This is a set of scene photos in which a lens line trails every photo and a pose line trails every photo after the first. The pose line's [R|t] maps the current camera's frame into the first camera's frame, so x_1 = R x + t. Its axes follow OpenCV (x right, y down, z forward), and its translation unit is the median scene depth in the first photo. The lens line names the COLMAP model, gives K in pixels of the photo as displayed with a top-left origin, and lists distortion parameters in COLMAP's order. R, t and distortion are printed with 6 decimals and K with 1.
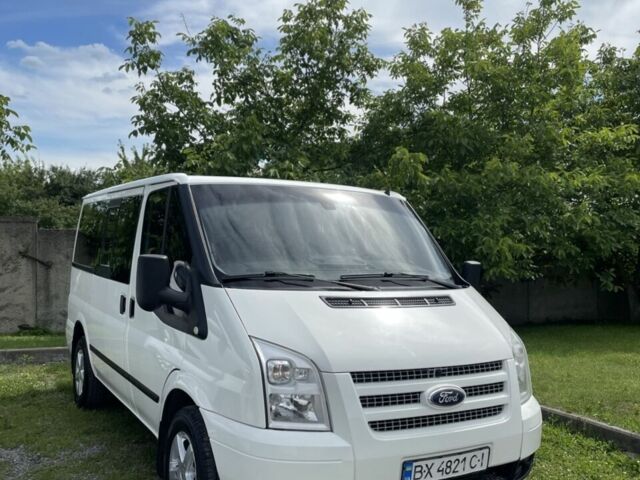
lens RADIAL K [[640.5, 0, 320.0], [0, 640.5, 240.0], [0, 0, 1]] dist [0.038807, -0.034019]
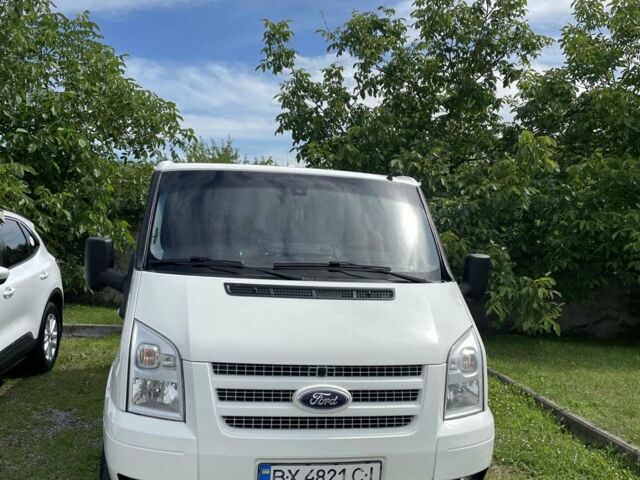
lens RADIAL K [[640.5, 0, 320.0], [0, 640.5, 240.0], [0, 0, 1]] dist [0.038807, -0.034019]
pose [[0.937440, 0.013478, -0.347885, 0.366537], [-0.011743, 0.999906, 0.007093, 0.011388], [0.347948, -0.002564, 0.937510, 0.114880]]
